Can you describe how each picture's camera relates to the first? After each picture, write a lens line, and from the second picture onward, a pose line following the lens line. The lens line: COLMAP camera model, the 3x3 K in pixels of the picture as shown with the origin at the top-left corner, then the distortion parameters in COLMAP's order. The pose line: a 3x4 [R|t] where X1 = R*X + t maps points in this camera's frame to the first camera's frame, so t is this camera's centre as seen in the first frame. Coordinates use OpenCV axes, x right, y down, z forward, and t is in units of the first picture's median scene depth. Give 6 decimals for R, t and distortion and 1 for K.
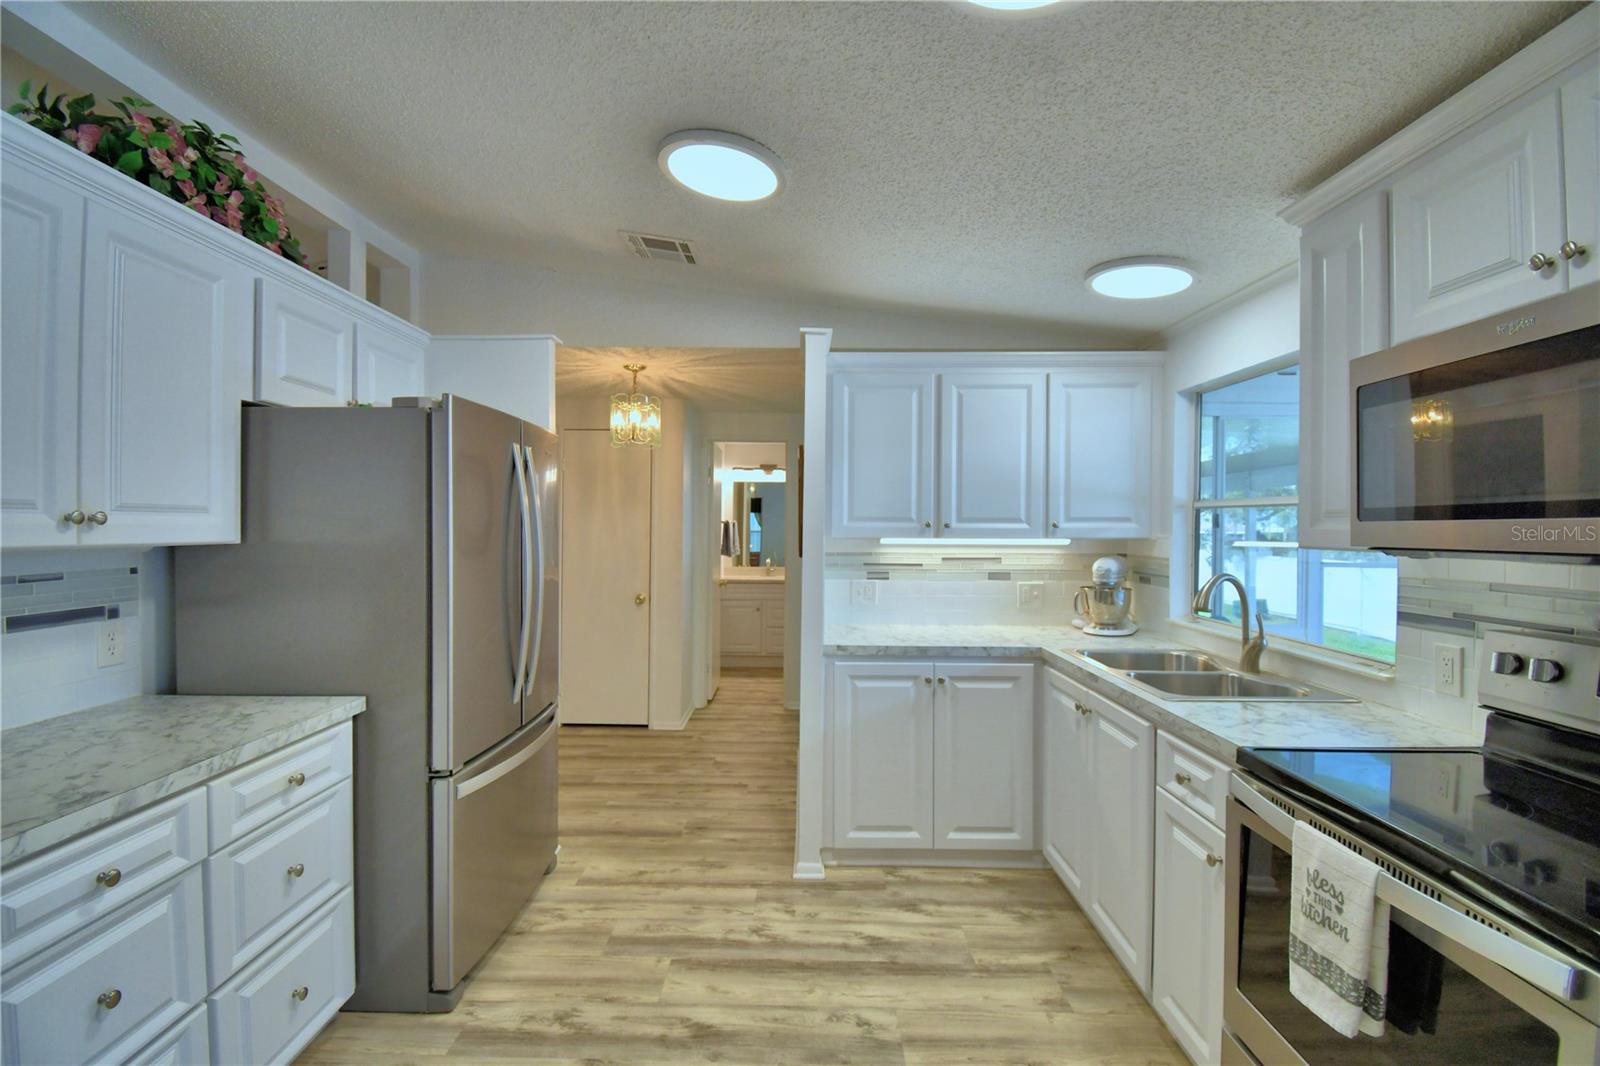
lens RADIAL K [[701.2, 0, 791.1], [0, 701.2, 528.6], [0, 0, 1]] dist [0.015915, -0.022156]
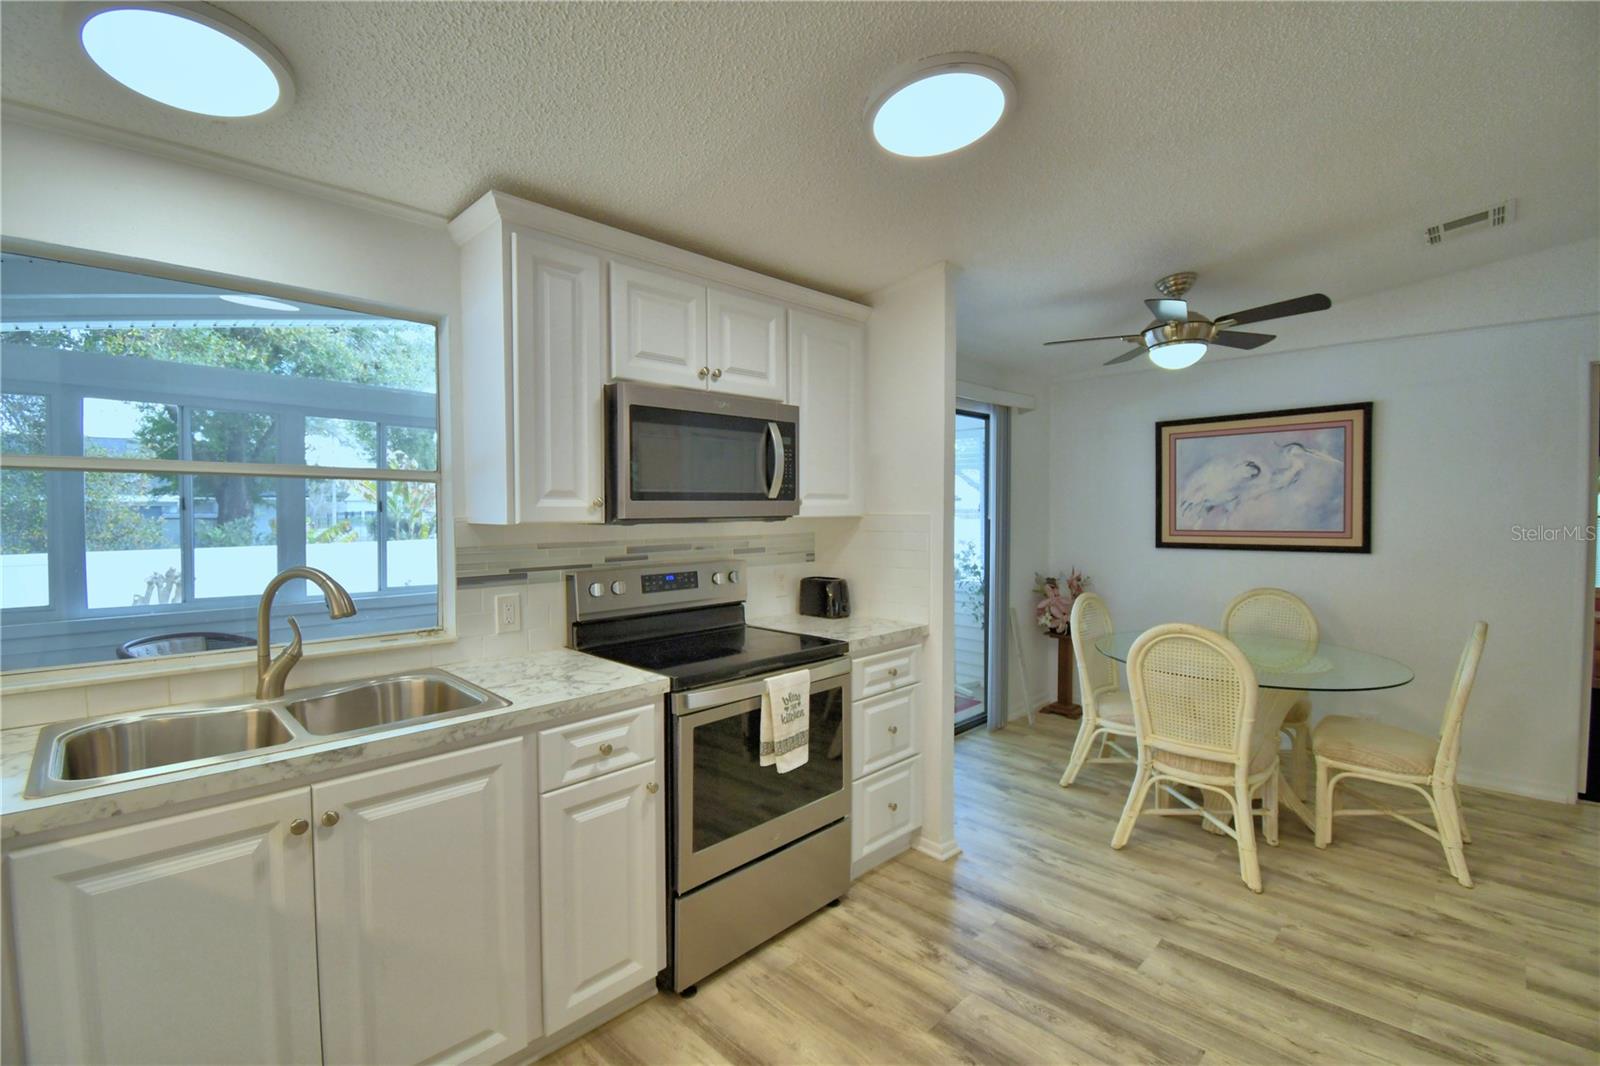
lens RADIAL K [[701.2, 0, 795.6], [0, 701.2, 533.1], [0, 0, 1]] dist [0.015915, -0.022156]
pose [[-0.718554, -0.028108, 0.694903, -0.236815], [0.000469, 0.999163, 0.040900, -0.001628], [-0.695471, 0.029715, -0.717940, 1.045548]]
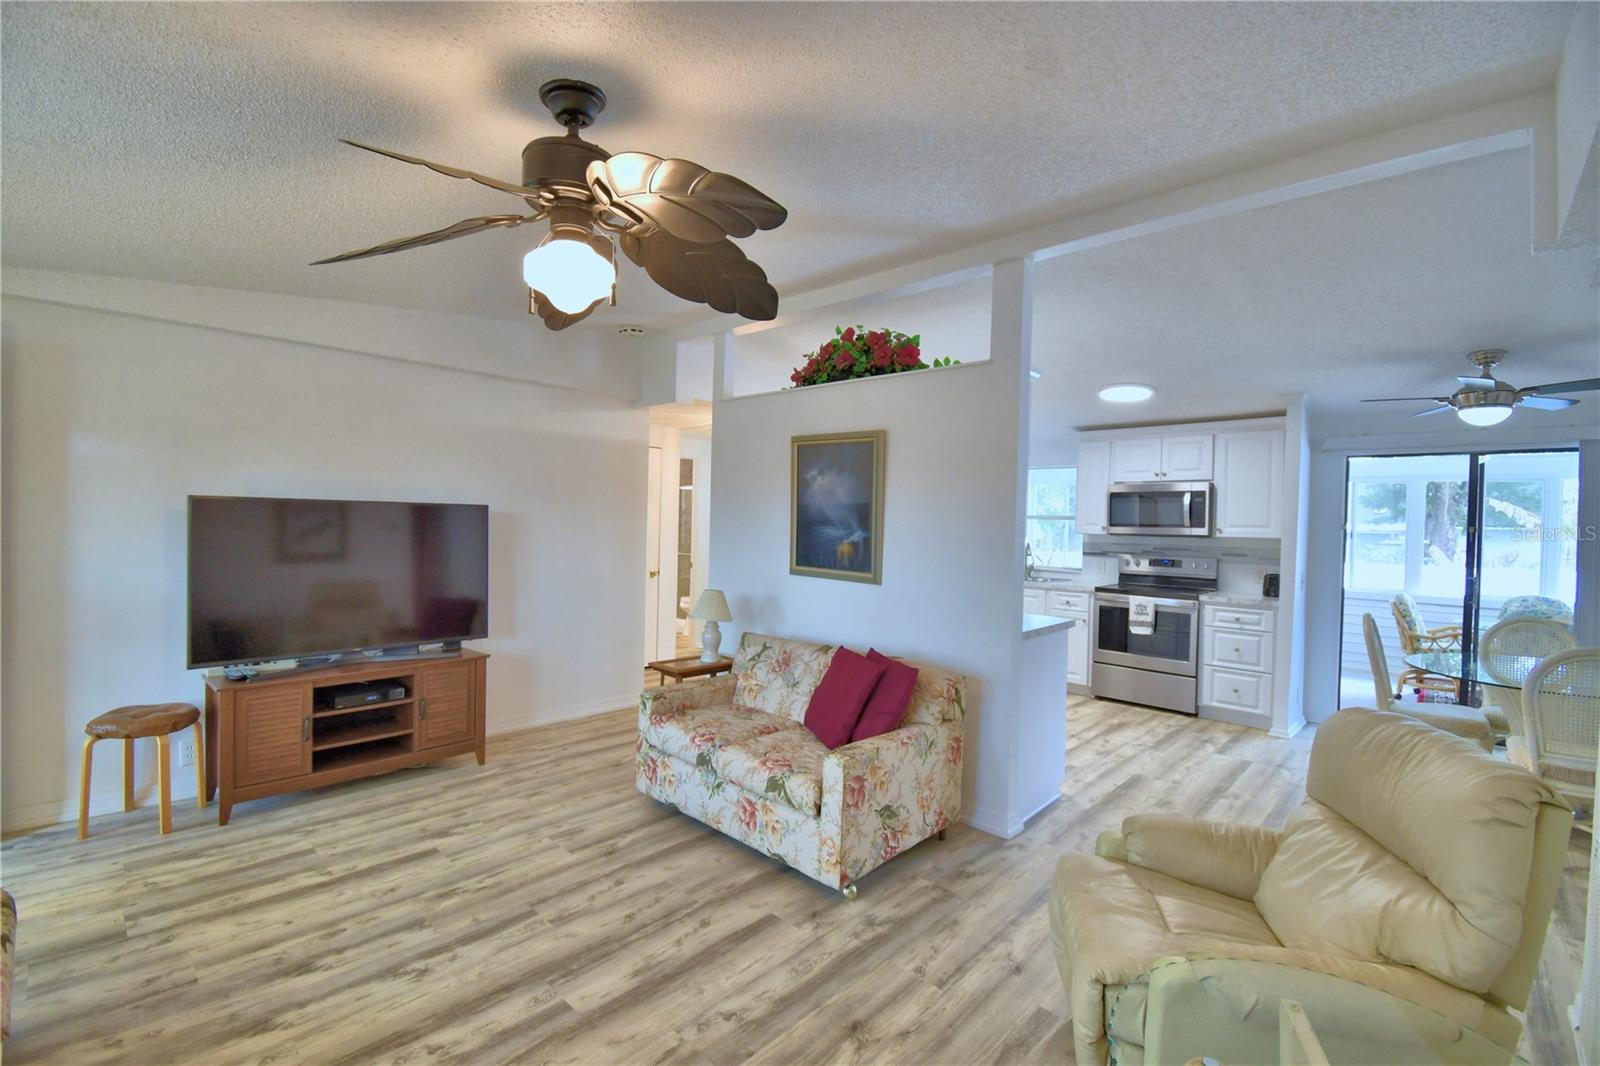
lens RADIAL K [[701.2, 0, 779.5], [0, 701.2, 527.4], [0, 0, 1]] dist [0.015915, -0.022156]
pose [[0.679417, 0.003778, 0.733743, -1.948337], [-0.017398, 0.999789, 0.010962, -0.010288], [-0.733546, -0.020214, 0.679339, -0.183309]]
